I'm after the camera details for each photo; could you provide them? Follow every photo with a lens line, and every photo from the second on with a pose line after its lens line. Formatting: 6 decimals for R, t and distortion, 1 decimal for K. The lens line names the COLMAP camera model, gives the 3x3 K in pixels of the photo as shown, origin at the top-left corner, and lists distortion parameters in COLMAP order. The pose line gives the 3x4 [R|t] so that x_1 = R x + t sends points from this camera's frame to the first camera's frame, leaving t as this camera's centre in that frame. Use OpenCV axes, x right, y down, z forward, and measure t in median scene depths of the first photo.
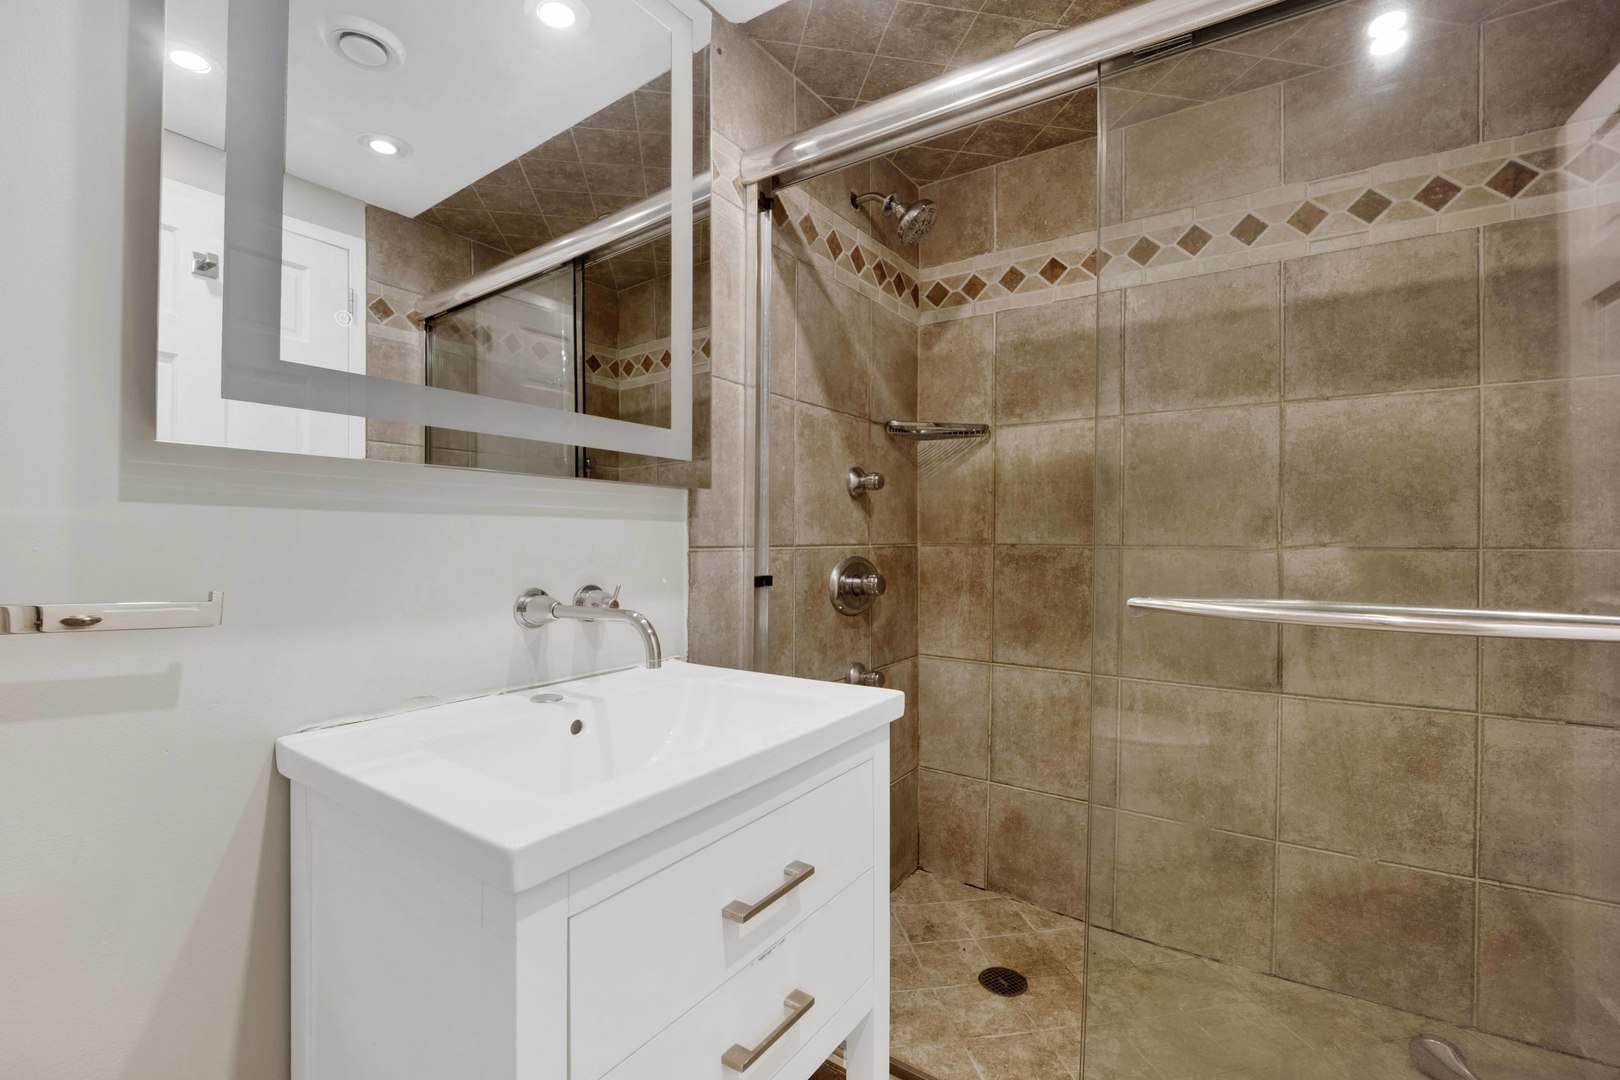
lens RADIAL K [[694.3, 0, 809.7], [0, 694.3, 509.0], [0, 0, 1]] dist [-0.000020, -0.000008]
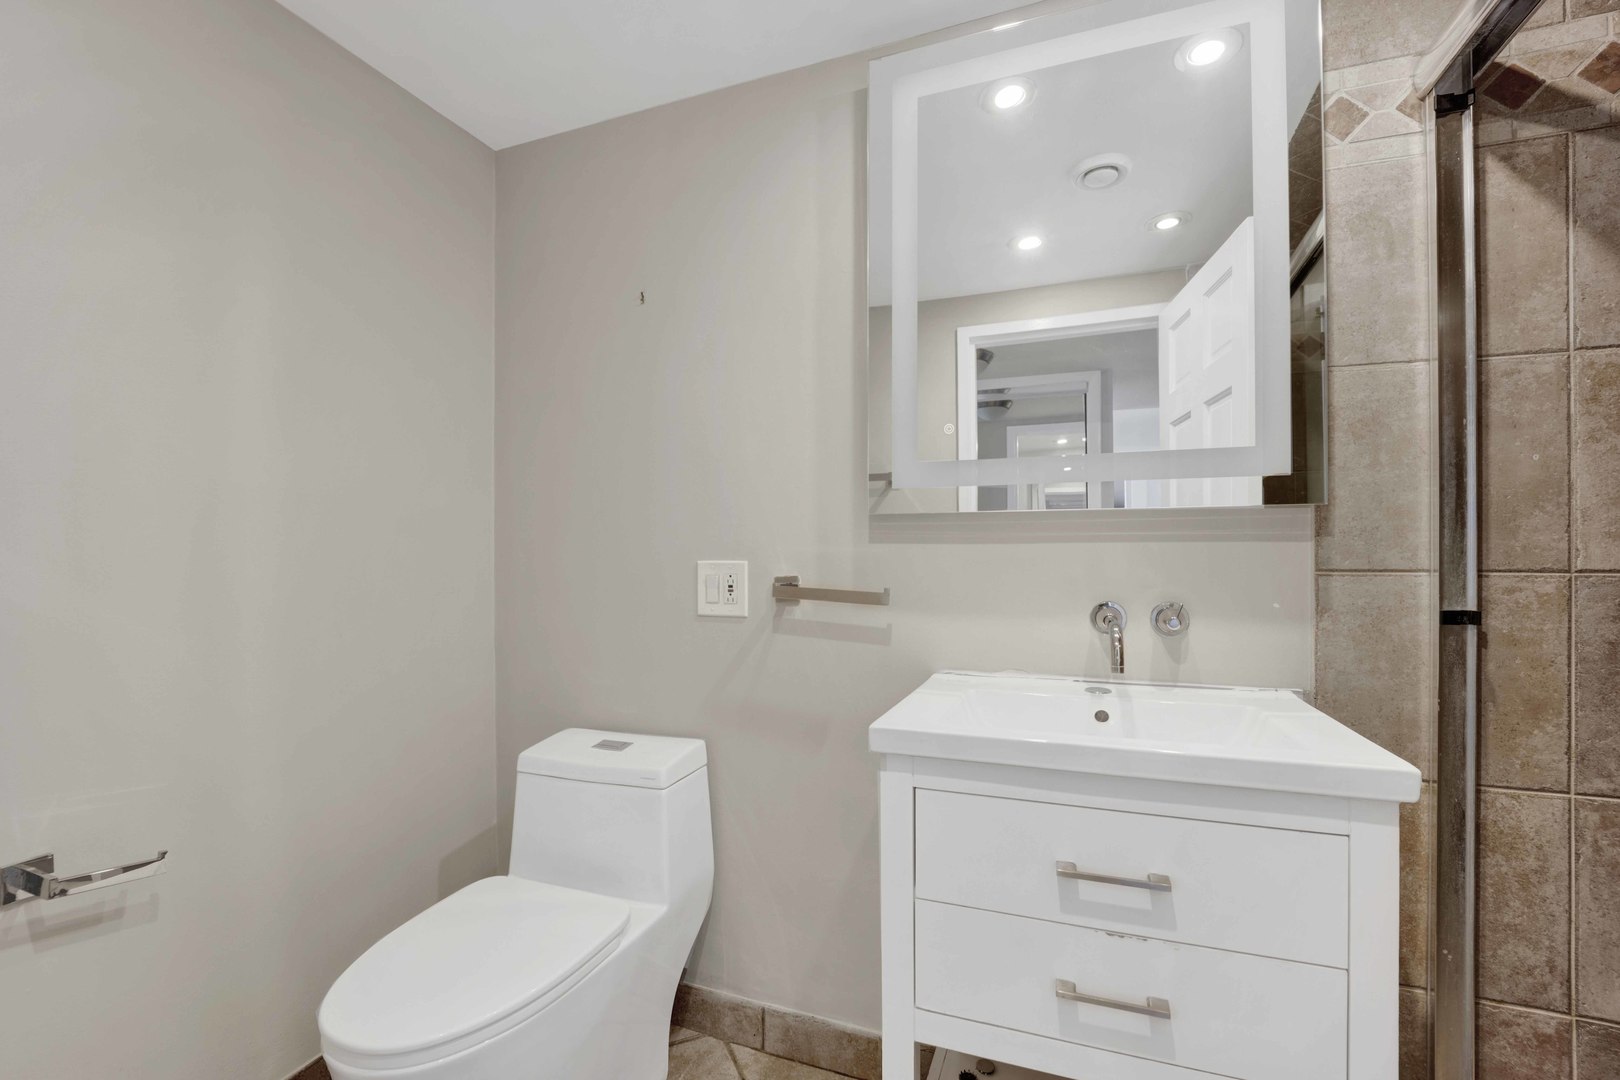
lens RADIAL K [[669.5, 0, 801.9], [0, 669.5, 544.5], [0, 0, 1]] dist [-0.000700, -0.000162]
pose [[0.257823, -0.026570, -0.965827, 0.467972], [0.040174, 0.999052, -0.016759, 0.010125], [0.965357, -0.034481, 0.258646, 0.145639]]
